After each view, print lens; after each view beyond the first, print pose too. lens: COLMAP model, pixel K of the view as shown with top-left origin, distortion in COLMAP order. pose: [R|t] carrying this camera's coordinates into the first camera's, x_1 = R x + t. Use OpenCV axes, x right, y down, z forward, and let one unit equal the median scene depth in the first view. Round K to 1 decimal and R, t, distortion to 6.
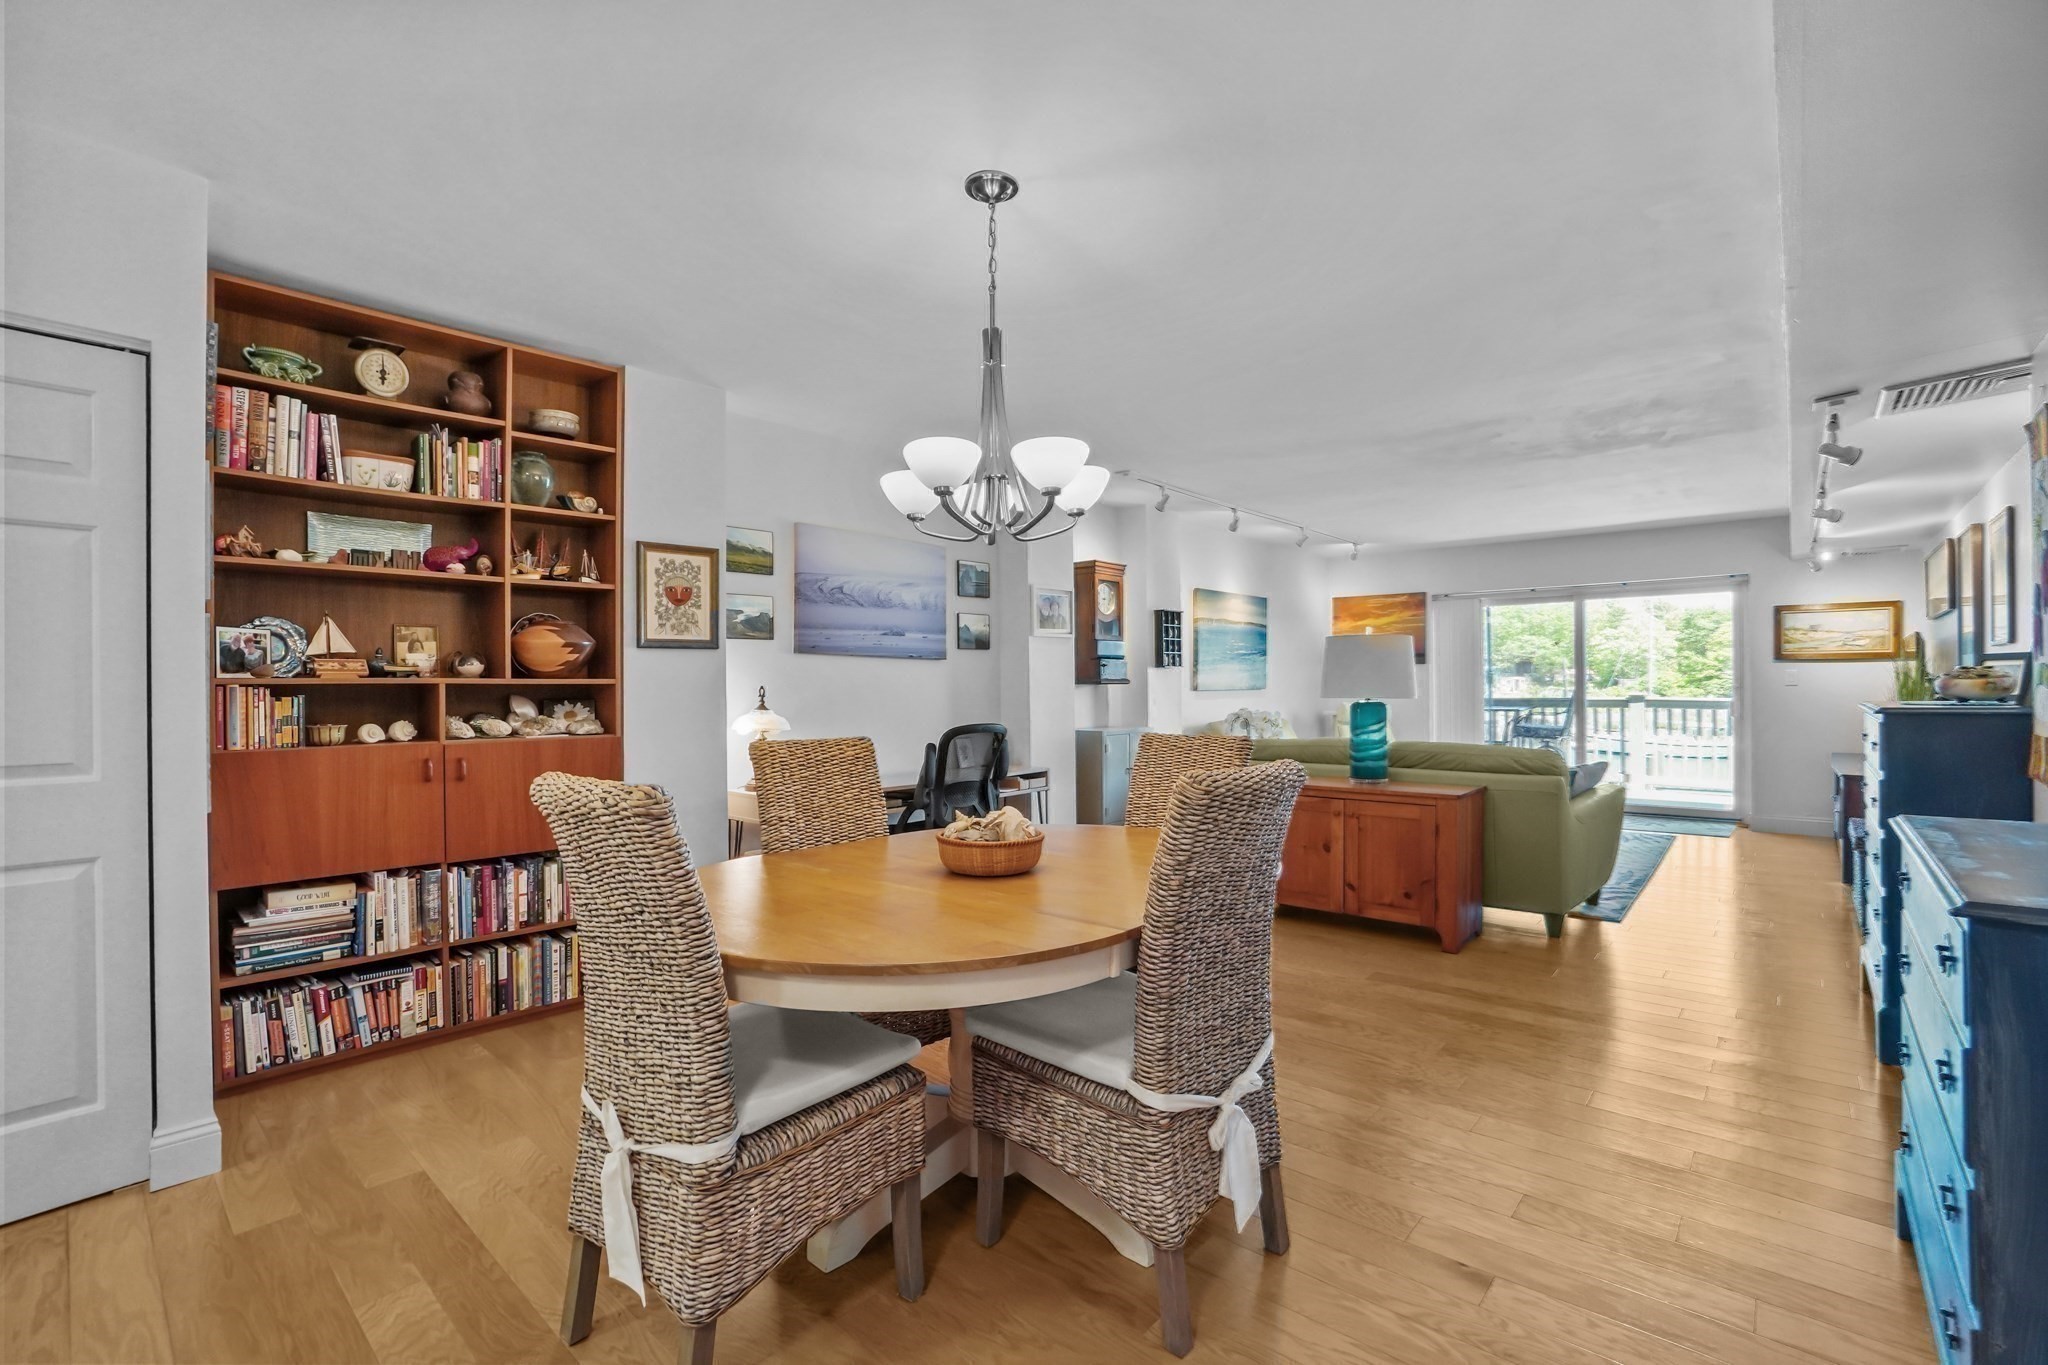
lens RADIAL K [[910.0, 0, 1024.0], [0, 910.0, 682.5], [0, 0, 1]] dist [-0.061059, 0.023780]
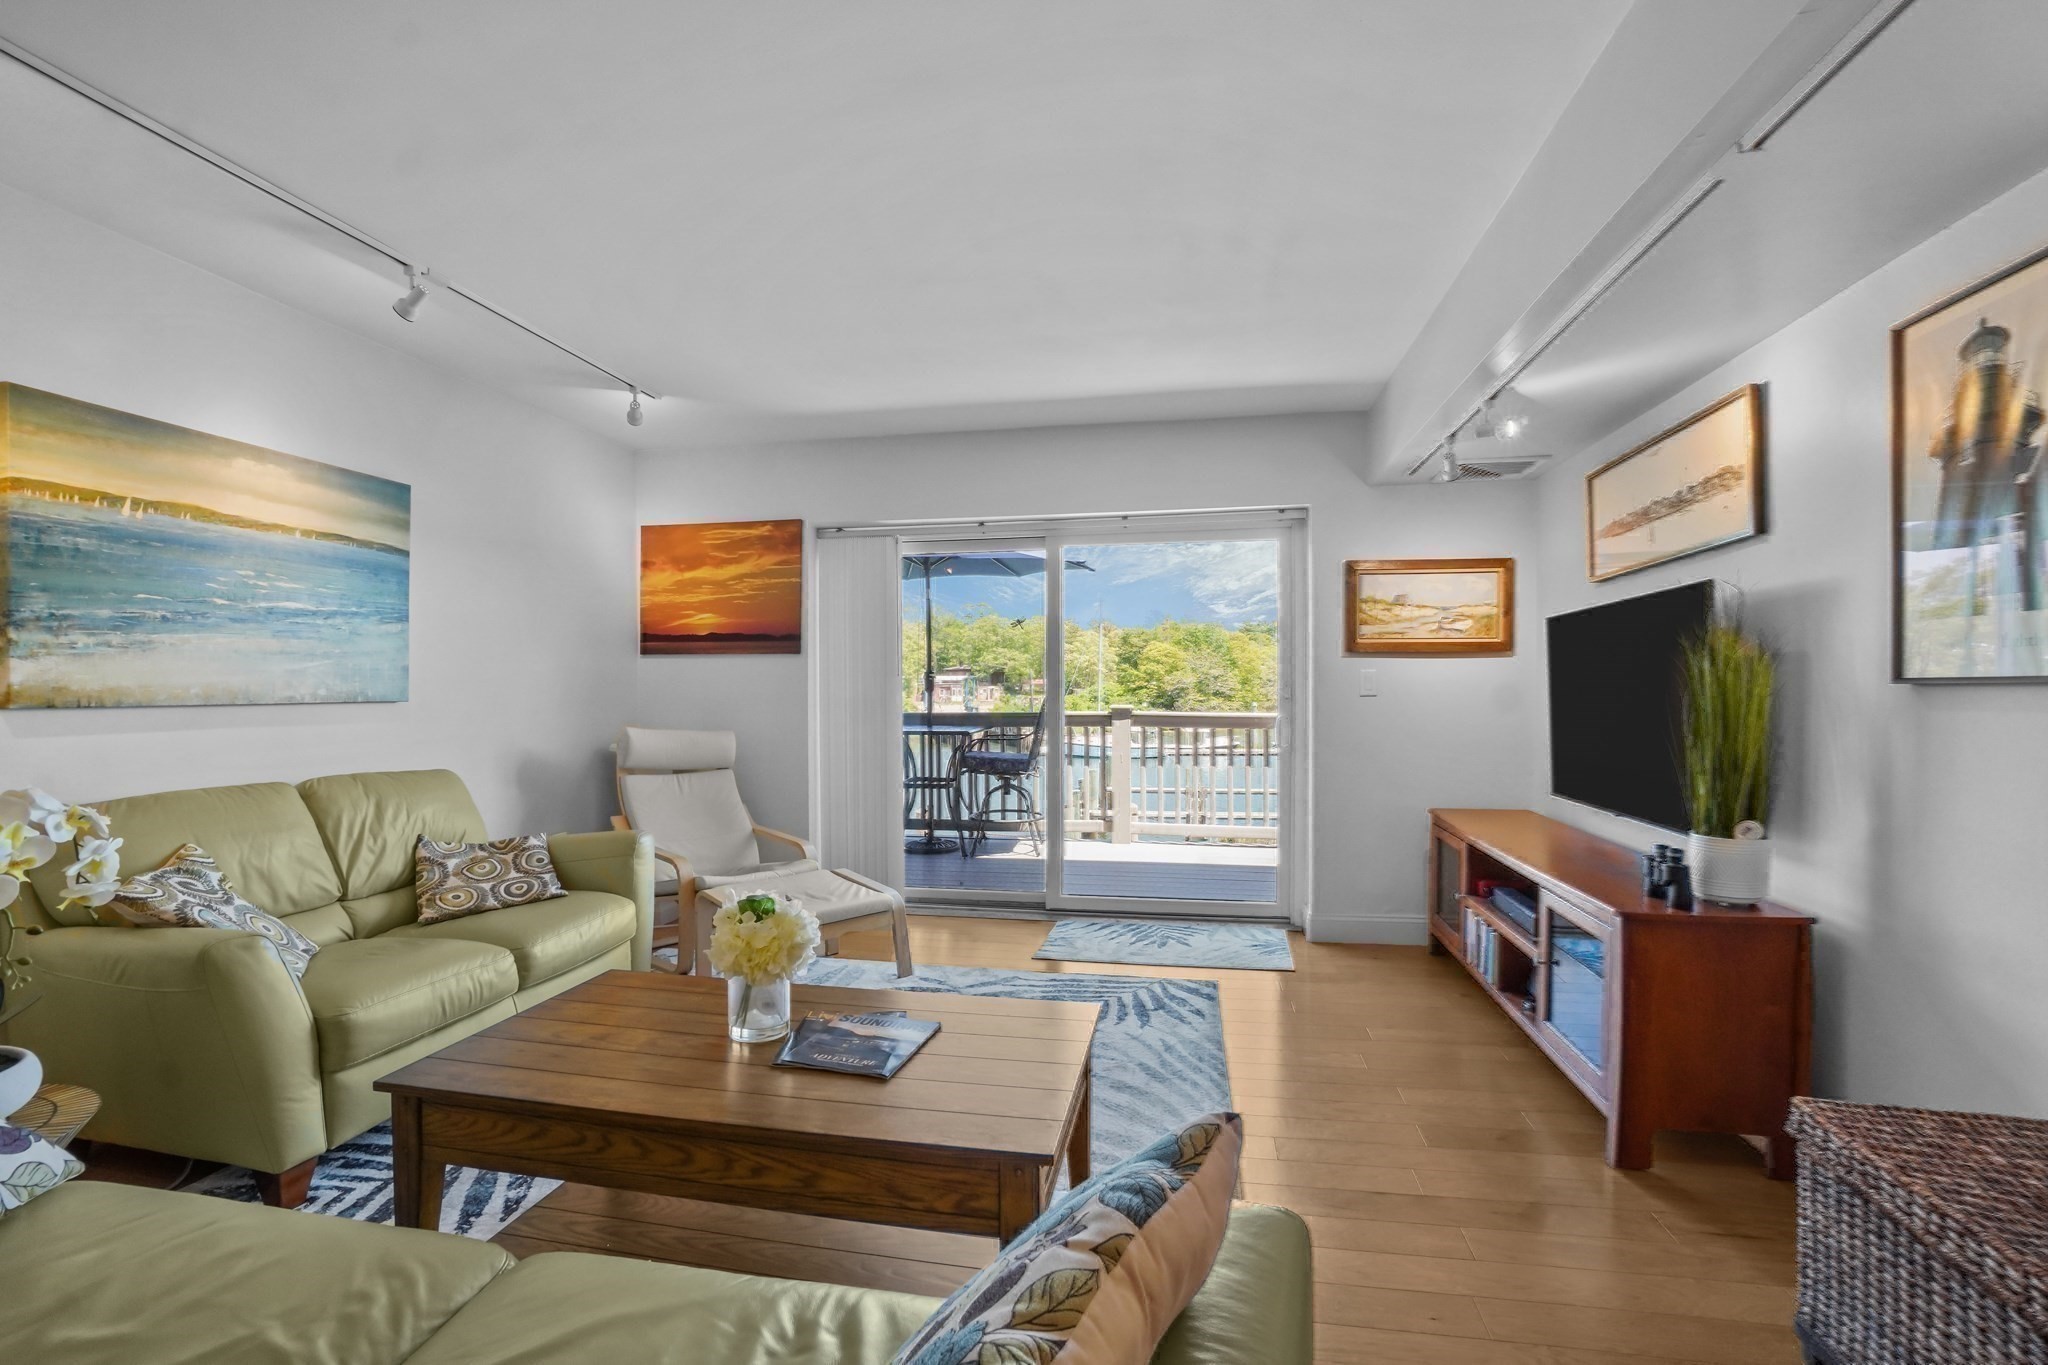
lens RADIAL K [[939.0, 0, 1024.0], [0, 939.0, 682.5], [0, 0, 1]] dist [0.000509, 0.000060]
pose [[0.859002, 0.007288, 0.511921, 0.325054], [-0.002795, 0.999951, -0.009547, 0.001080], [-0.511965, 0.006770, 0.858980, 0.538559]]
